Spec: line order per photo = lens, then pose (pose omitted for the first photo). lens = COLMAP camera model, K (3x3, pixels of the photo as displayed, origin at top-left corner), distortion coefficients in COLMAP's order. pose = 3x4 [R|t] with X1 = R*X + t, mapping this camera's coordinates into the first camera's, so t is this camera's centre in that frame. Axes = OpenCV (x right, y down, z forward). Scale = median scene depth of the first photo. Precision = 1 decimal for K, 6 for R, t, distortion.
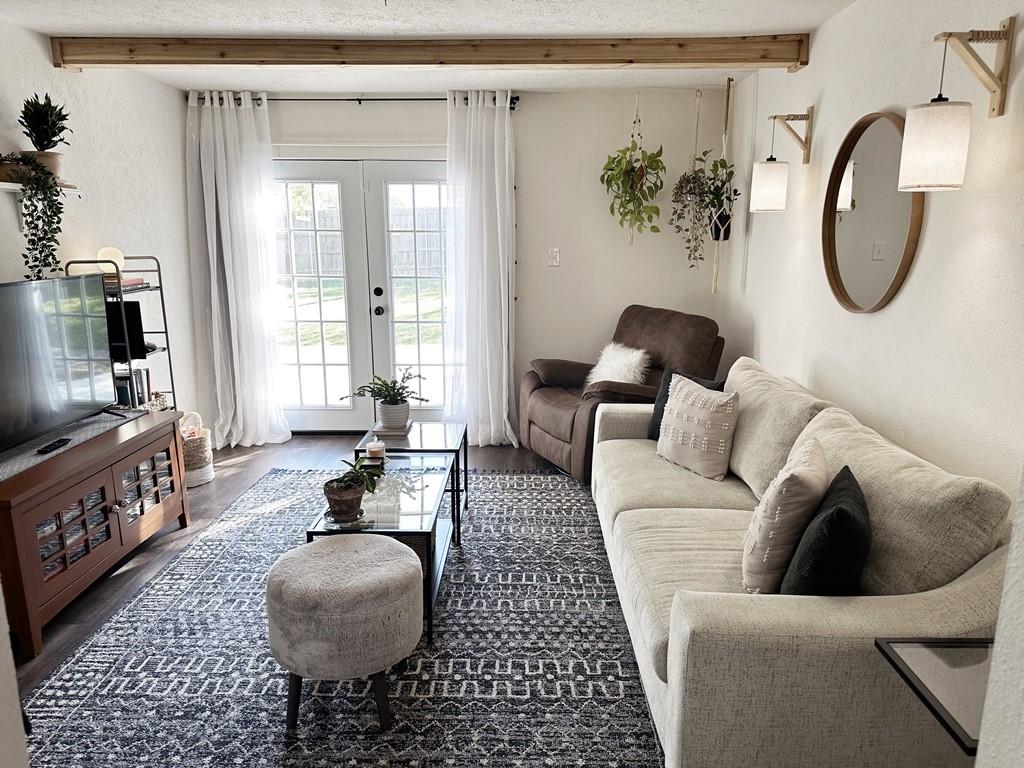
lens RADIAL K [[725.9, 0, 511.9], [0, 725.9, 389.5], [0, 0, 1]] dist [0.050949, -0.056407]
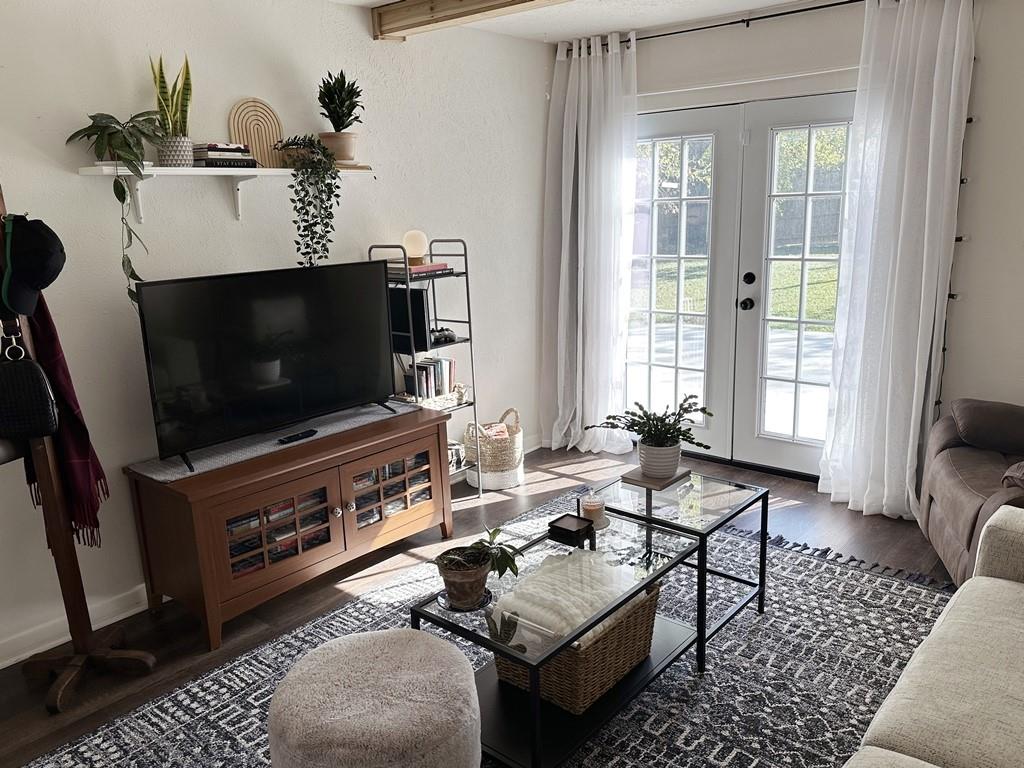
lens RADIAL K [[788.6, 0, 511.8], [0, 788.6, 395.6], [0, 0, 1]] dist [0.043554, -0.055387]
pose [[0.765278, 0.128750, -0.630693, 0.224402], [-0.102467, 0.991665, 0.078108, -0.079107], [0.635493, 0.004851, 0.772092, 0.315673]]
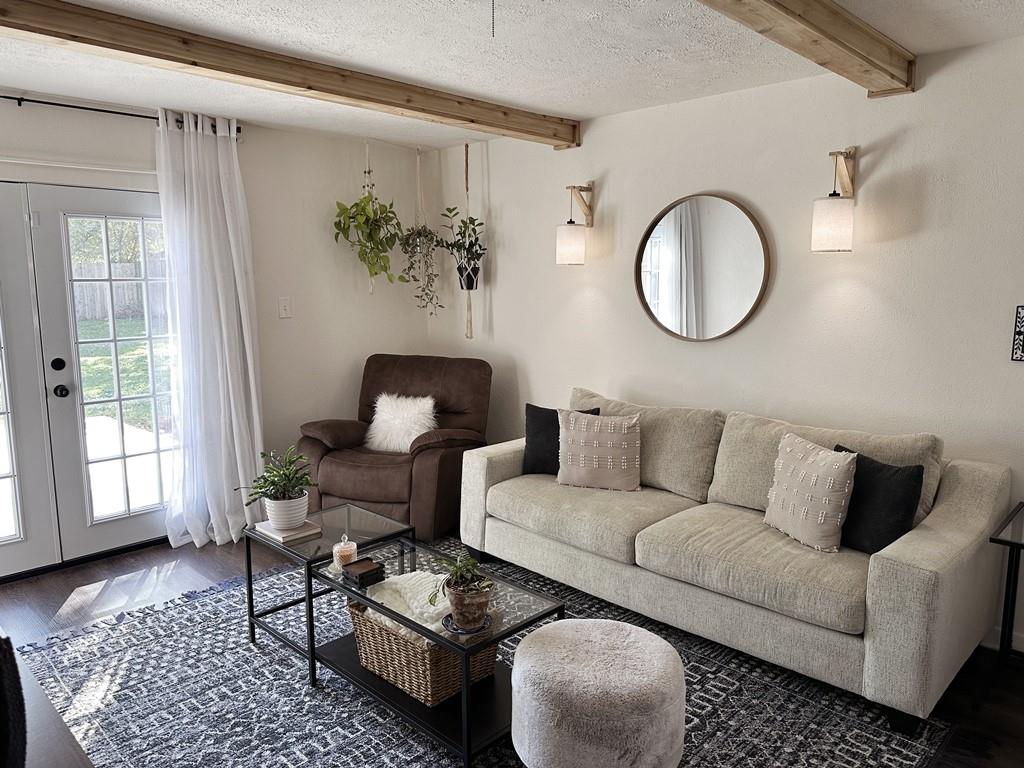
lens RADIAL K [[725.9, 0, 511.6], [0, 725.9, 388.2], [0, 0, 1]] dist [0.050949, -0.056407]
pose [[0.684392, -0.110615, 0.720675, -0.592797], [0.158165, 0.987412, 0.001354, -0.063236], [-0.711753, 0.113059, 0.693272, 0.278991]]
